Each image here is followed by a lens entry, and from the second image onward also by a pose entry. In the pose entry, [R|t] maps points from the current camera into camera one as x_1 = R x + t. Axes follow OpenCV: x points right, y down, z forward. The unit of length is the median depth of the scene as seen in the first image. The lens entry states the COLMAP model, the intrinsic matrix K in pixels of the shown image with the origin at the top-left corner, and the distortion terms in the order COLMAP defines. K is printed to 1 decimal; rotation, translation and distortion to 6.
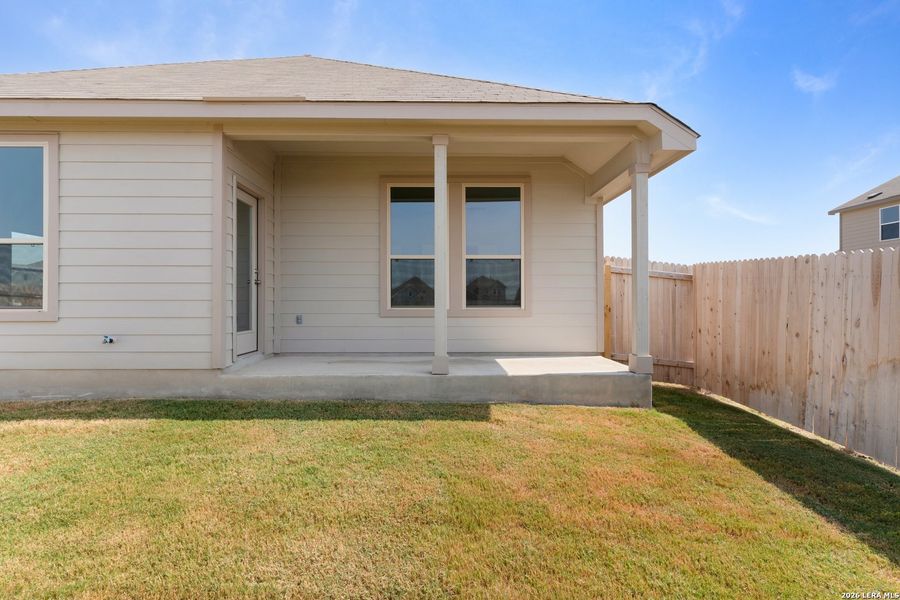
lens RADIAL K [[425.0, 0, 447.6], [0, 425.0, 302.2], [0, 0, 1]] dist [-0.021712, 0.001043]
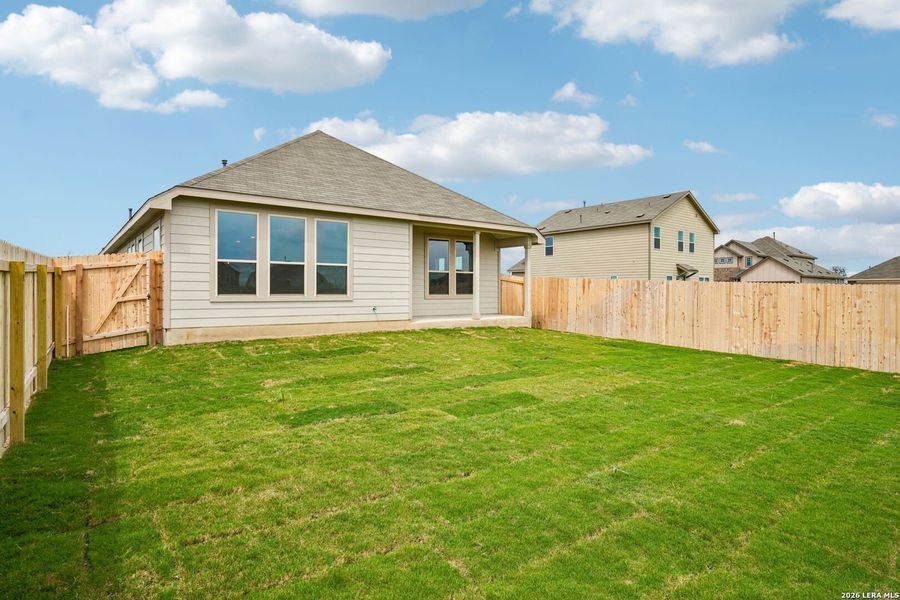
lens RADIAL K [[475.2, 0, 442.8], [0, 475.2, 296.6], [0, 0, 1]] dist [-0.003297, -0.000027]
pose [[0.807976, -0.004289, 0.589200, -1.672800], [-0.004056, 0.999909, 0.012841, -0.010392], [-0.589201, -0.012765, 0.807885, -1.114739]]
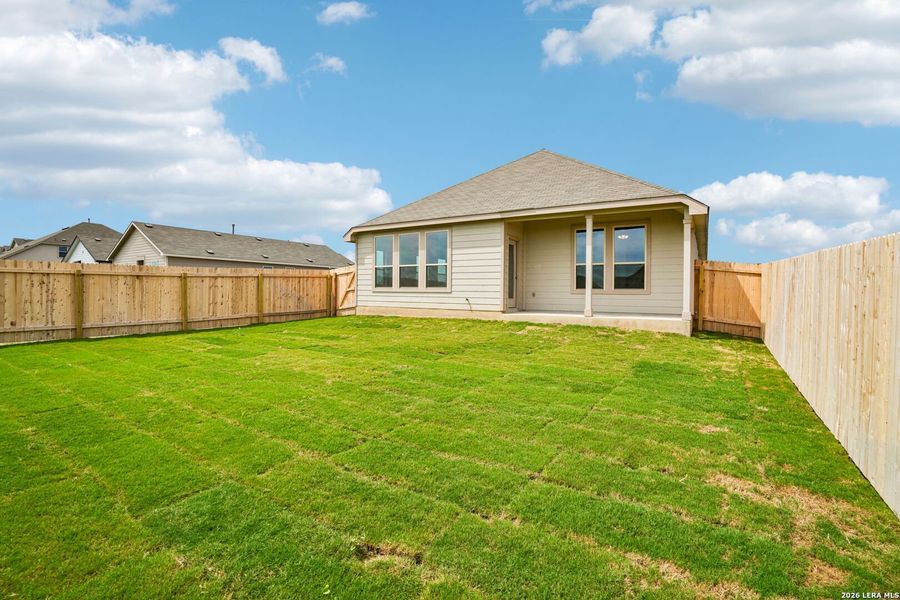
lens RADIAL K [[425.0, 0, 464.1], [0, 425.0, 297.8], [0, 0, 1]] dist [-0.021712, 0.001043]
pose [[0.847651, 0.015937, -0.530314, 0.554000], [-0.004035, 0.999713, 0.023594, 0.008887], [0.530538, -0.017859, 0.847473, -1.145708]]
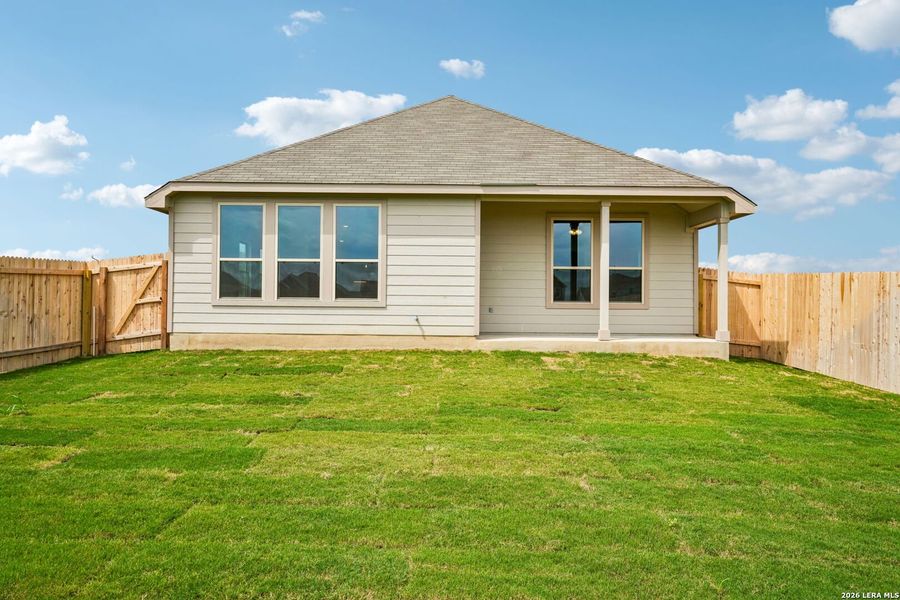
lens RADIAL K [[600.6, 0, 460.2], [0, 600.6, 303.9], [0, 0, 1]] dist [0.005731, 0.000993]
pose [[0.999957, 0.009180, -0.001614, -0.504097], [-0.009168, 0.999932, 0.007238, 0.007334], [0.001680, -0.007223, 0.999973, -1.211819]]
